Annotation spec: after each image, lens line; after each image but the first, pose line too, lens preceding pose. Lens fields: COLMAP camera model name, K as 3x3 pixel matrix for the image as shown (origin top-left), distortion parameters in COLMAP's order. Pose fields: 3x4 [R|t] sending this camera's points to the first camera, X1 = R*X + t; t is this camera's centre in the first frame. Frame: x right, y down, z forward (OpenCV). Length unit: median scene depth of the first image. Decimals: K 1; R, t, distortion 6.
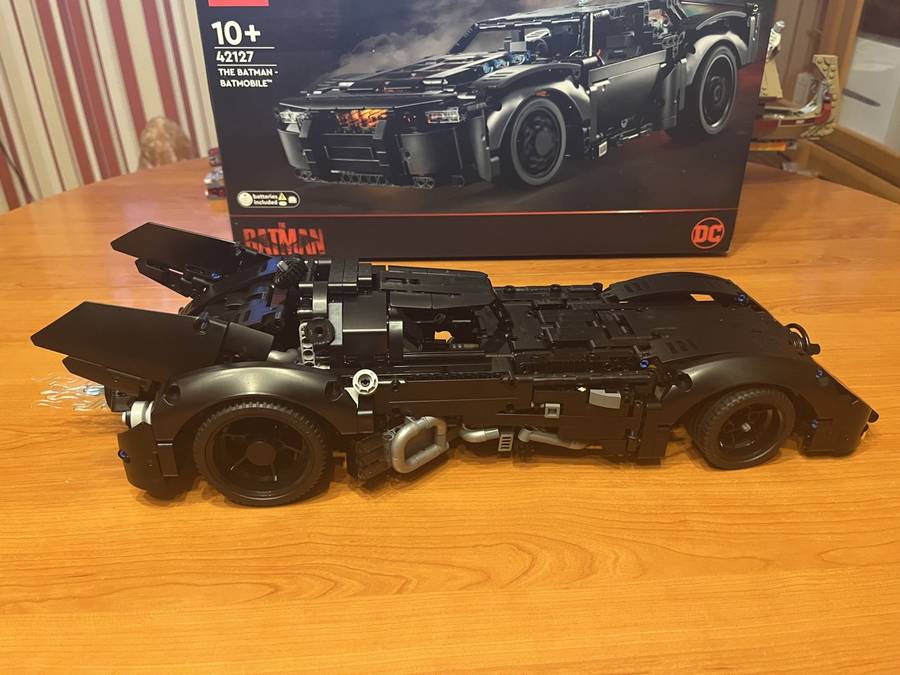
lens RADIAL K [[691.8, 0, 451.1], [0, 691.8, 336.0], [0, 0, 1]] dist [0.032145, -0.058287]
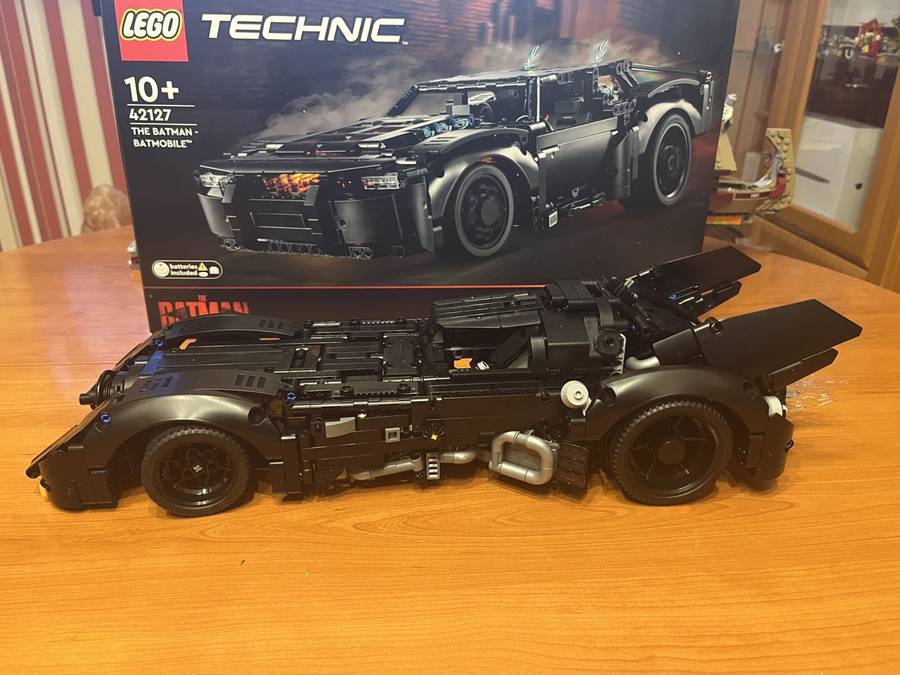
lens RADIAL K [[691.8, 0, 455.1], [0, 691.8, 343.8], [0, 0, 1]] dist [0.032145, -0.058287]
pose [[0.998290, 0.001295, 0.058450, 0.033540], [0.004011, 0.995882, -0.090569, -0.019104], [-0.058326, 0.090649, 0.994173, 0.098001]]
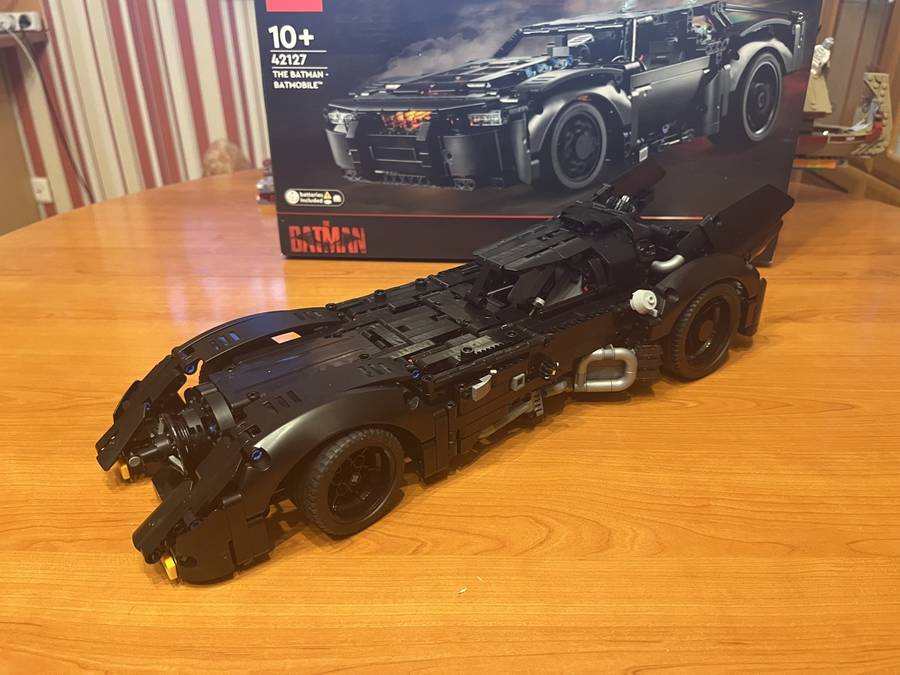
lens RADIAL K [[691.8, 0, 449.4], [0, 691.8, 339.5], [0, 0, 1]] dist [0.032145, -0.058287]
pose [[0.996812, 0.036945, -0.070721, 0.020197], [-0.040163, 0.998195, -0.044642, 0.056050], [0.068944, 0.047340, 0.996497, -0.008586]]
